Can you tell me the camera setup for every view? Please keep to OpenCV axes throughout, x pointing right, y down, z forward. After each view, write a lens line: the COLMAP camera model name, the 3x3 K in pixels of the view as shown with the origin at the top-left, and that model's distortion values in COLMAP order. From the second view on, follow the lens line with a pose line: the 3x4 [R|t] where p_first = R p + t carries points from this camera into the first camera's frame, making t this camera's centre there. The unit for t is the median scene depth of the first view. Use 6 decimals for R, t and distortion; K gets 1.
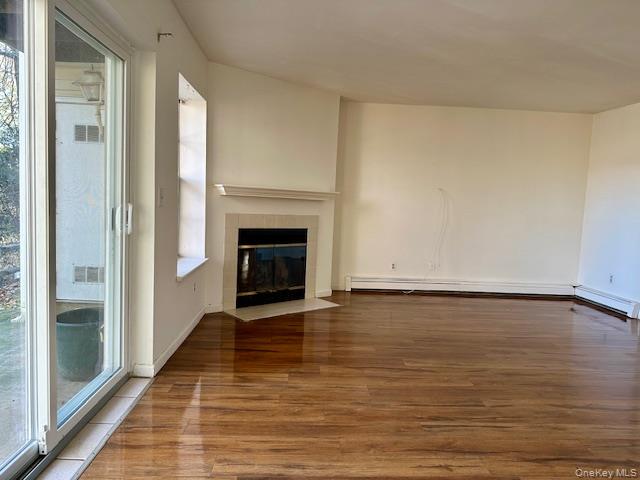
lens RADIAL K [[429.9, 0, 319.6], [0, 429.9, 237.8], [0, 0, 1]] dist [0.000023, 0.000166]
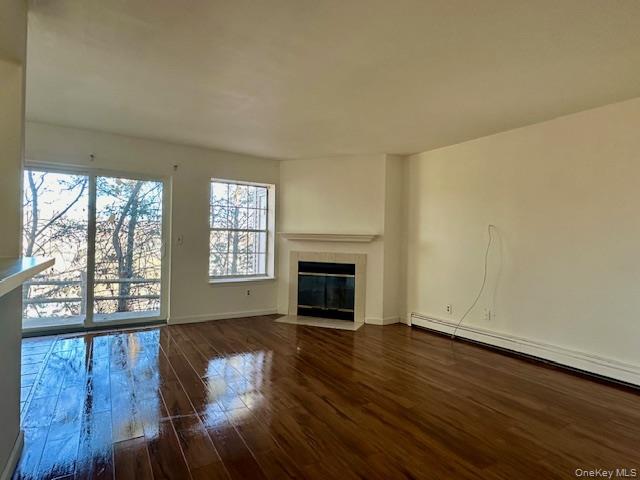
lens RADIAL K [[347.8, 0, 323.2], [0, 347.8, 238.0], [0, 0, 1]] dist [0.001874, -0.001543]
pose [[0.506303, -0.036383, -0.861588, 0.845176], [-0.072465, 0.993781, -0.084549, -0.004708], [0.859305, 0.105242, 0.500518, 0.429295]]
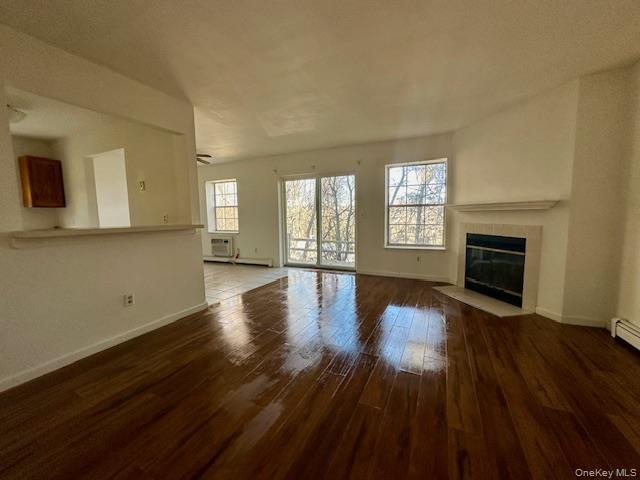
lens RADIAL K [[255.5, 0, 320.7], [0, 255.5, 240.8], [0, 0, 1]] dist [-0.002123, -0.000018]
pose [[-0.459741, 0.053389, -0.886447, 0.757461], [-0.079622, 0.991693, 0.101022, -0.040735], [0.884477, 0.117025, -0.451671, 0.895026]]
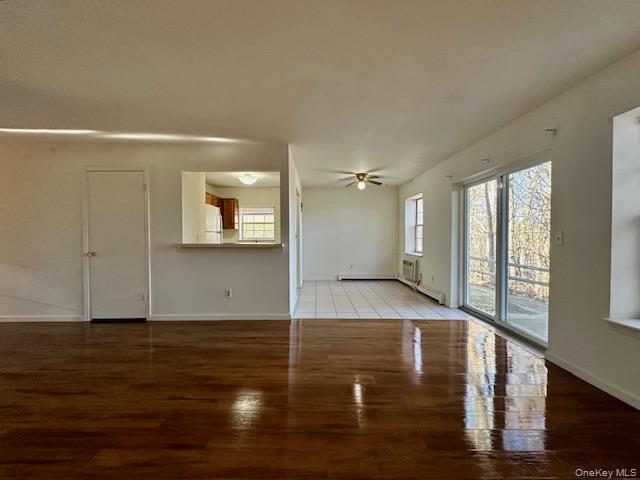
lens RADIAL K [[262.0, 0, 317.6], [0, 262.0, 236.2], [0, 0, 1]] dist [-0.002570, 0.000259]
pose [[-0.998608, -0.039423, 0.035047, 0.218819], [-0.036246, 0.995541, 0.087087, -0.083207], [-0.038324, 0.085696, -0.995584, 1.077758]]
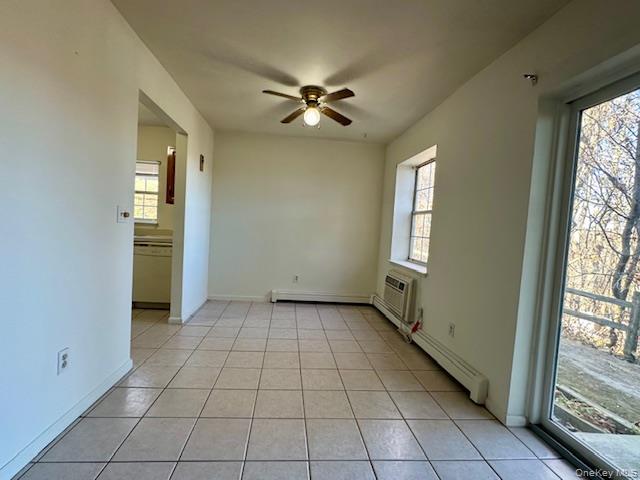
lens RADIAL K [[293.5, 0, 305.4], [0, 293.5, 240.4], [0, 0, 1]] dist [0.003520, -0.000030]
pose [[-0.994728, -0.096483, -0.034735, 0.089244], [-0.100285, 0.986018, 0.133084, -0.042509], [0.021409, 0.135865, -0.990496, 0.544456]]
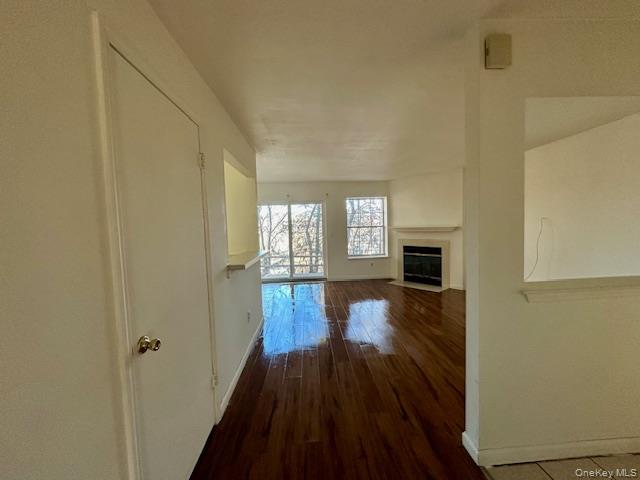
lens RADIAL K [[255.5, 0, 323.2], [0, 255.5, 240.8], [0, 0, 1]] dist [-0.002123, -0.000018]
pose [[0.024651, 0.016751, -0.999556, 1.092023], [-0.052951, 0.998478, 0.015427, -0.041587], [0.998293, 0.052547, 0.025500, 0.501559]]
